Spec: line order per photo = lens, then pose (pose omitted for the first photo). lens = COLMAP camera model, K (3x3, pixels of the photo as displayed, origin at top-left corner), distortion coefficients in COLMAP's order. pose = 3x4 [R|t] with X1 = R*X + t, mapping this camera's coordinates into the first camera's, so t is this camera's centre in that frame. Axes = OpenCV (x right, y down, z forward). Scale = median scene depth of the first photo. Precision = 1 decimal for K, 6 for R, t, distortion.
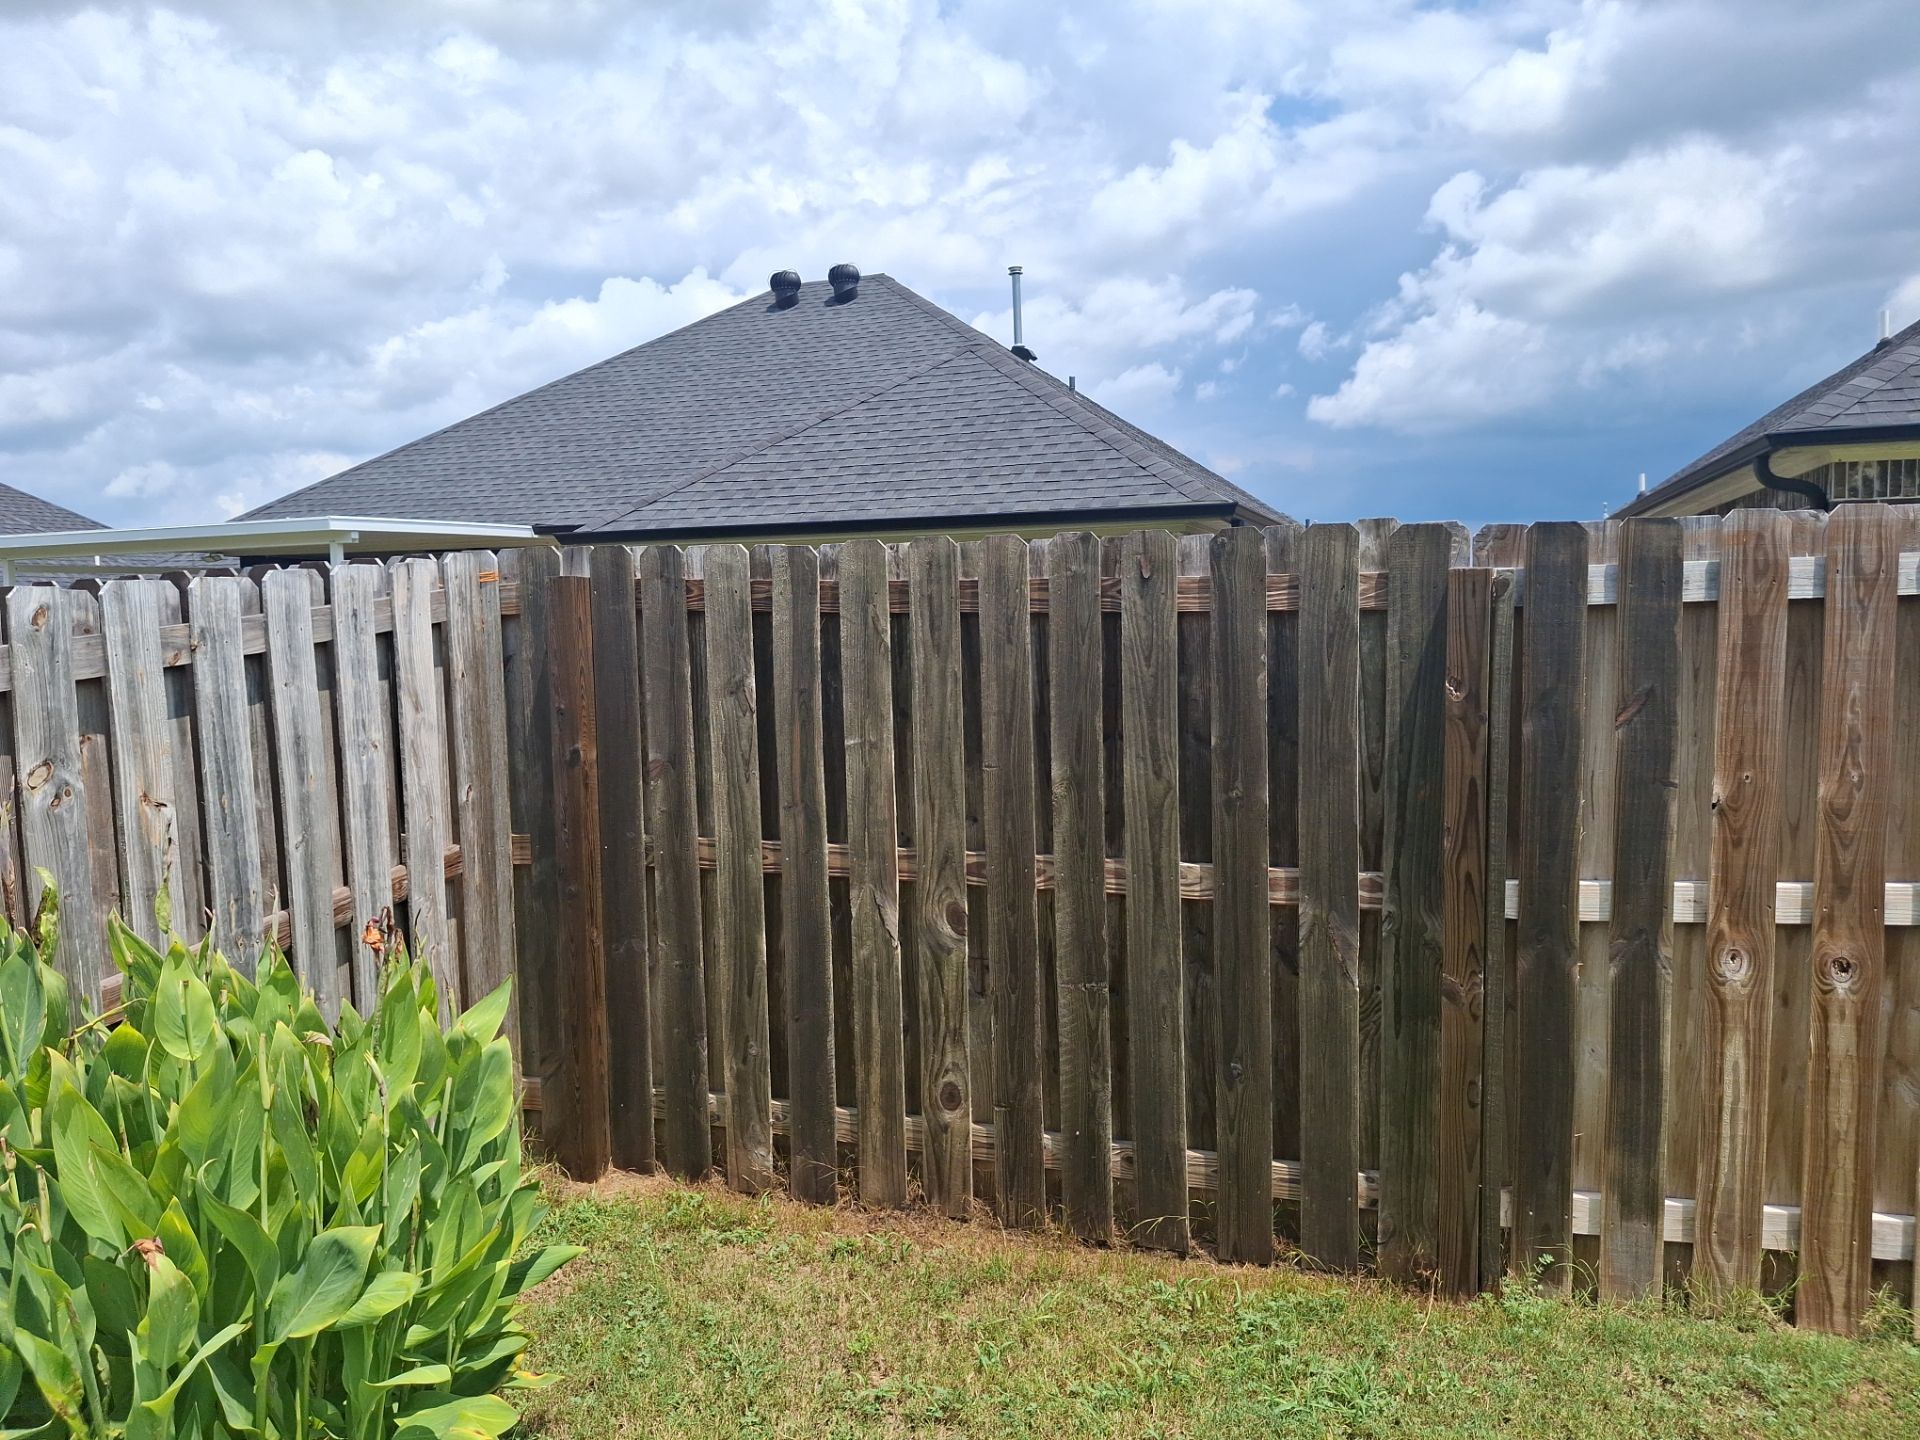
lens RADIAL K [[1476.2, 0, 975.3], [0, 1476.2, 709.1], [0, 0, 1]] dist [-0.006047, 0.000705]
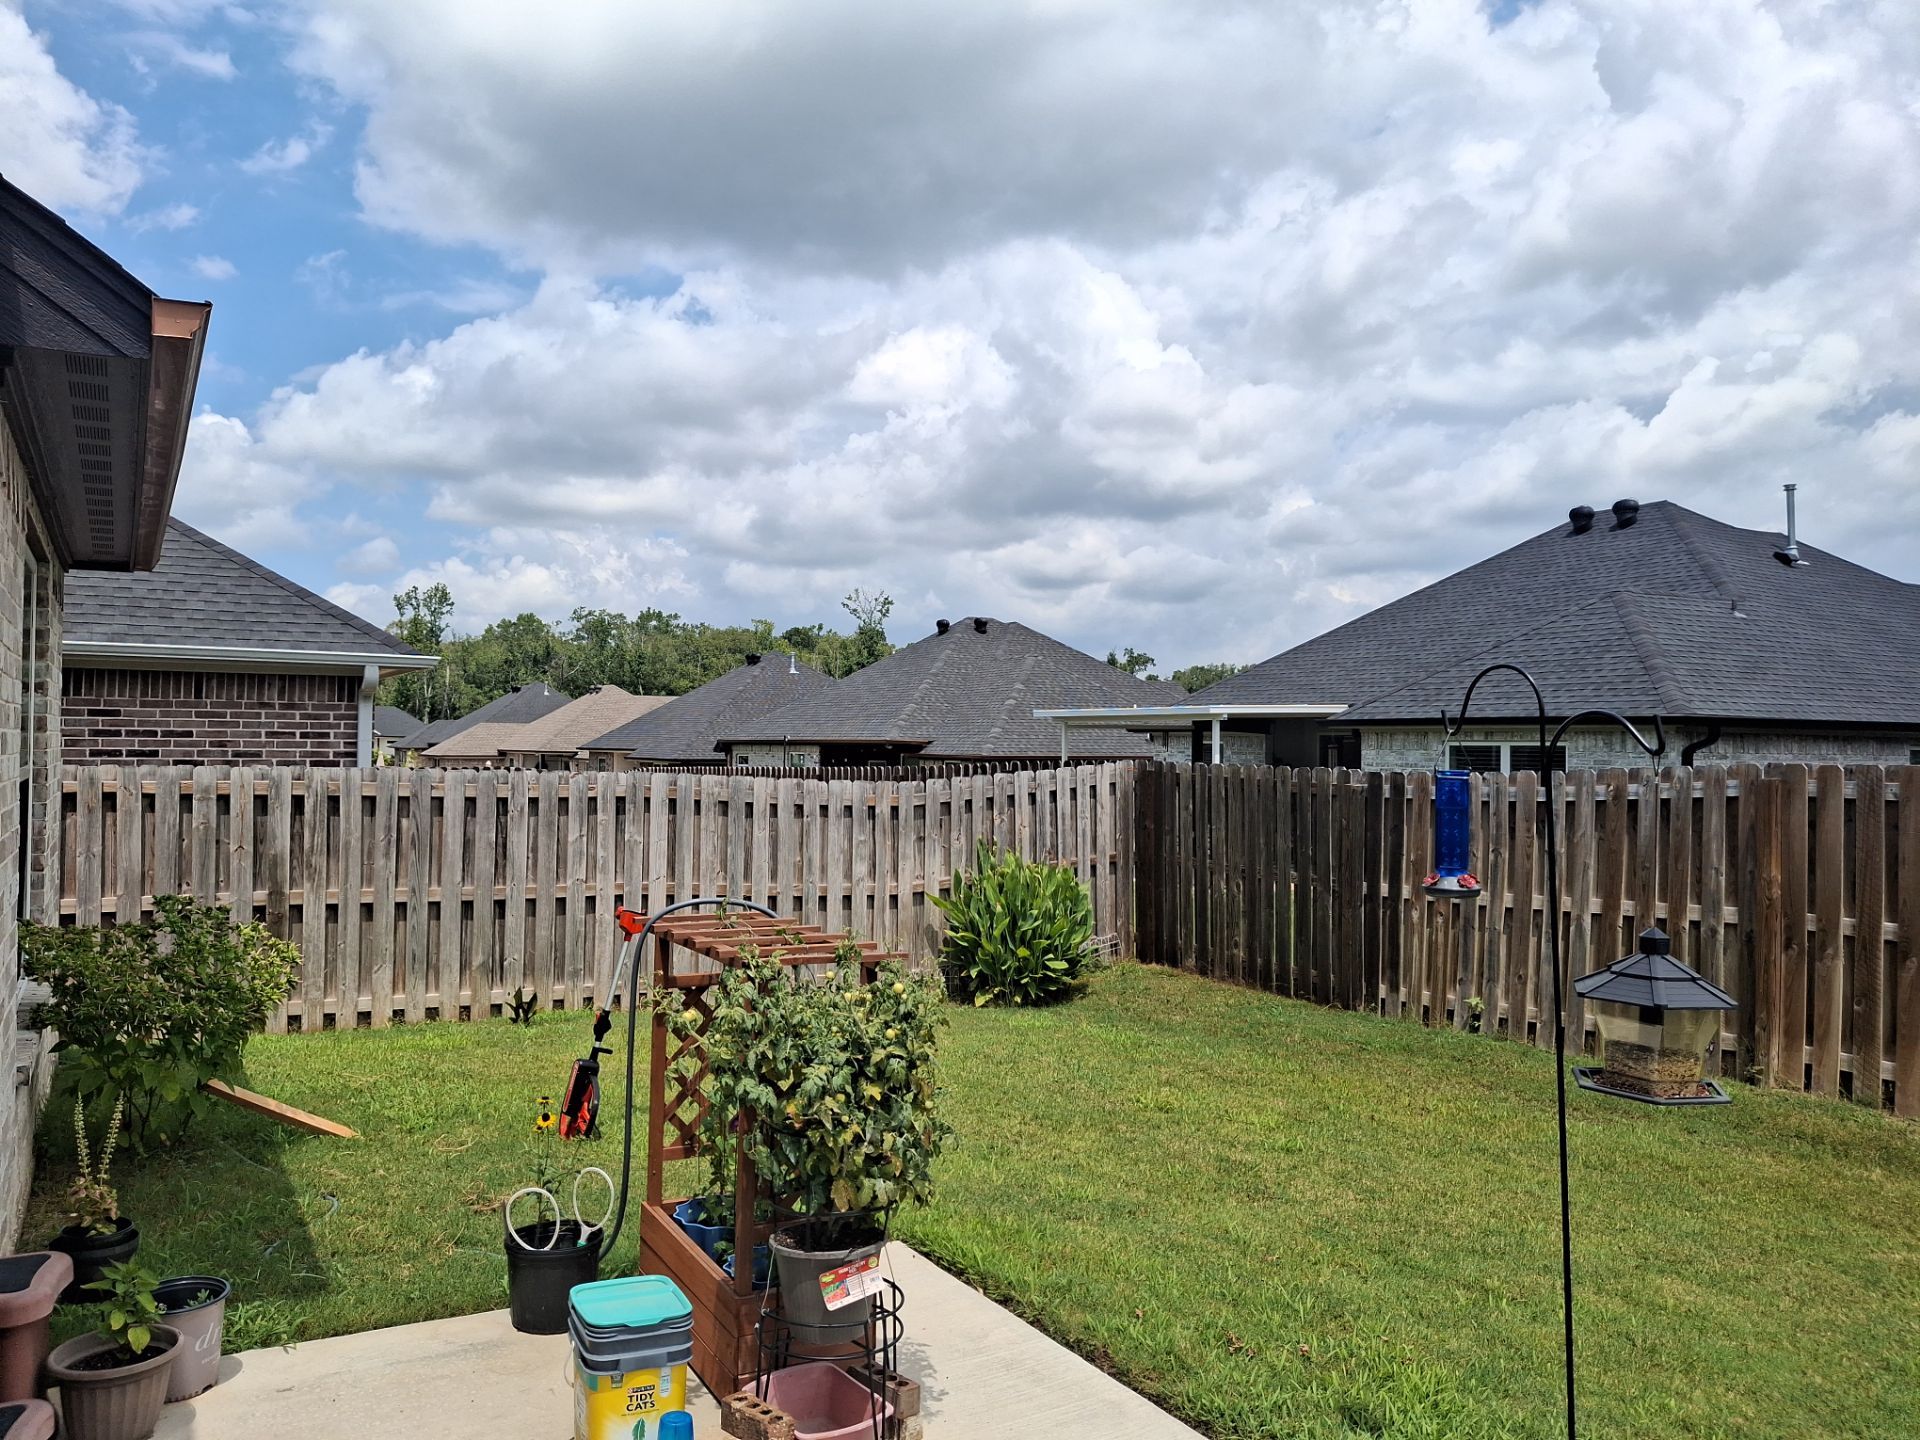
lens RADIAL K [[1476.2, 0, 945.6], [0, 1476.2, 719.3], [0, 0, 1]] dist [-0.006047, 0.000705]
pose [[0.760230, 0.022070, -0.649279, 1.551064], [-0.070559, 0.996316, -0.048751, -0.013374], [0.645811, 0.082875, 0.758986, -1.820728]]
